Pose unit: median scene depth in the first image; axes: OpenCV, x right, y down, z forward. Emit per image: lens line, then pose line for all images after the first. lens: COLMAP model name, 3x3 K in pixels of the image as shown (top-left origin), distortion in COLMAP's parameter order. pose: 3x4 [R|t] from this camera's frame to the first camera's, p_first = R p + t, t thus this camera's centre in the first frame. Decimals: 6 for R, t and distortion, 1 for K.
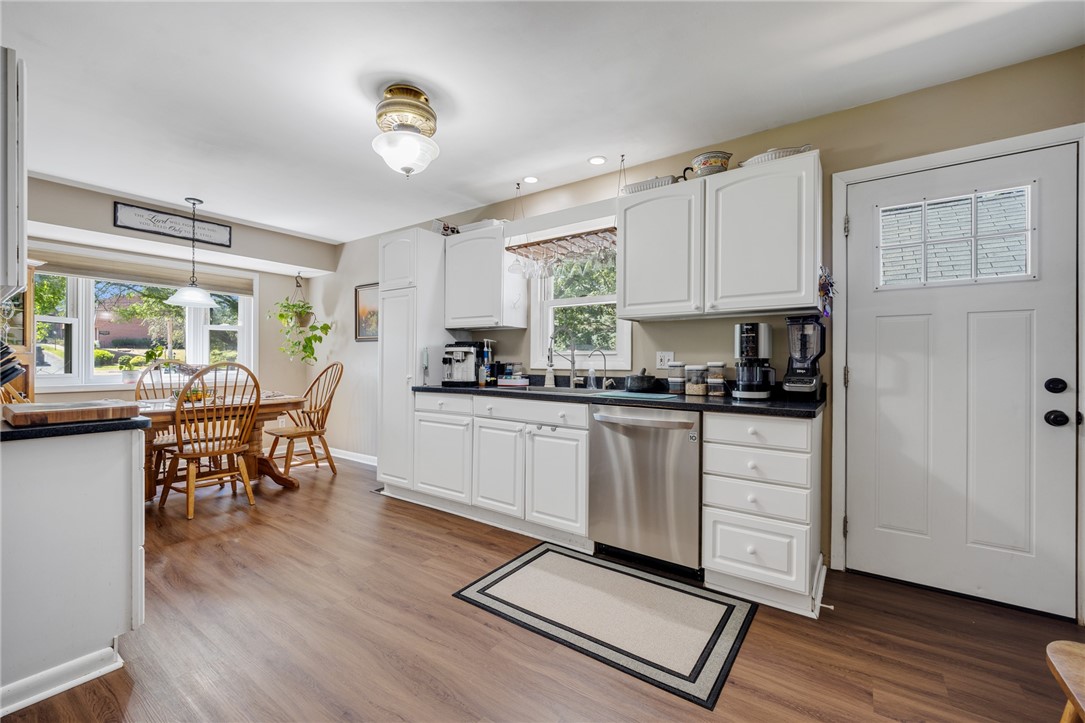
lens RADIAL K [[454.5, 0, 538.8], [0, 454.5, 359.3], [0, 0, 1]] dist [-0.002565, -0.000313]
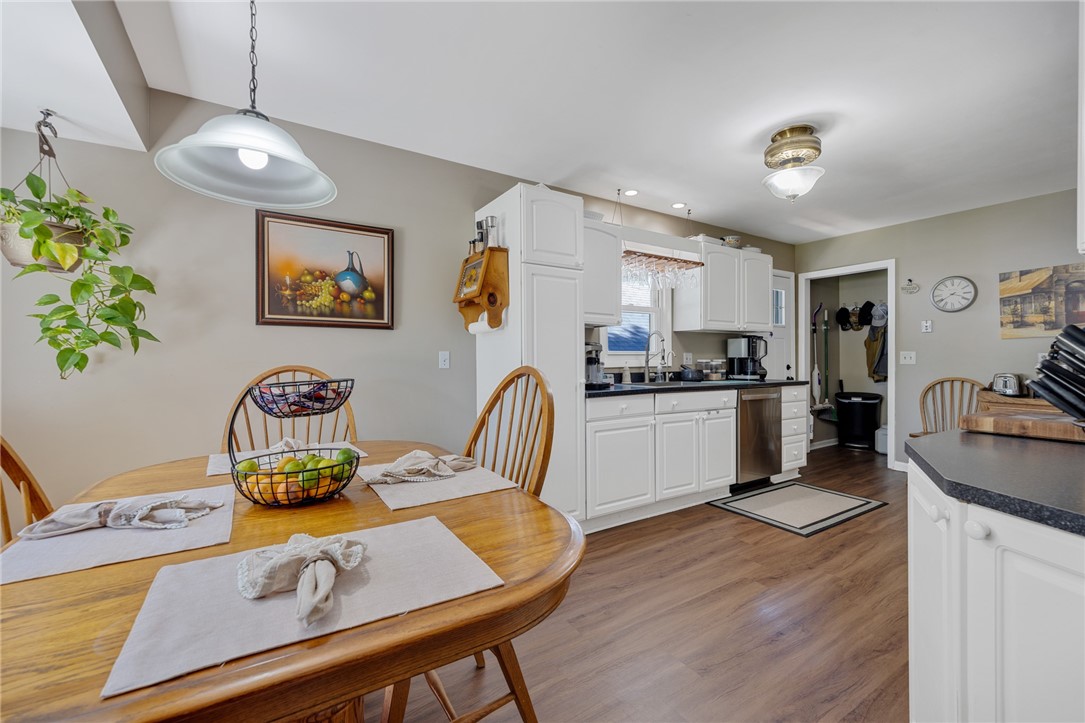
lens RADIAL K [[454.5, 0, 538.8], [0, 454.5, 359.3], [0, 0, 1]] dist [-0.002565, -0.000313]
pose [[0.362192, -0.006720, 0.932079, -1.261965], [0.003628, 0.999977, 0.005800, -0.006295], [-0.932096, 0.001281, 0.362208, 0.926885]]
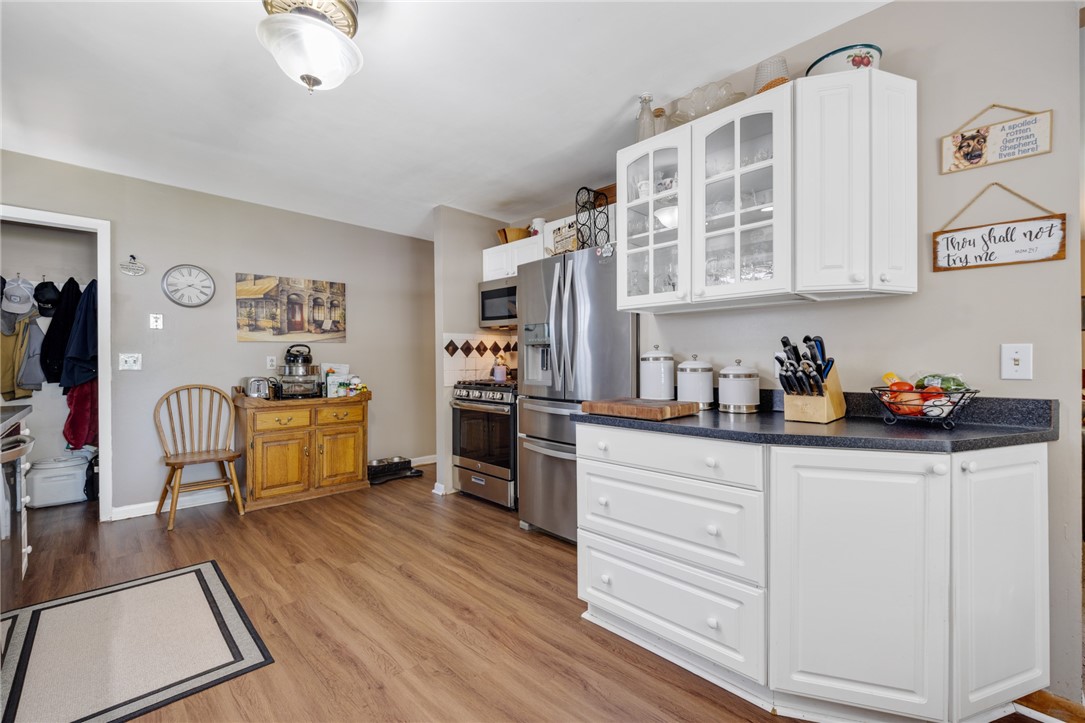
lens RADIAL K [[454.5, 0, 538.8], [0, 454.5, 359.3], [0, 0, 1]] dist [-0.002565, -0.000313]
pose [[-0.987101, -0.000169, 0.160099, -0.571964], [-0.000166, 1.000000, 0.000031, -0.003760], [-0.160099, 0.000004, -0.987101, 1.266449]]
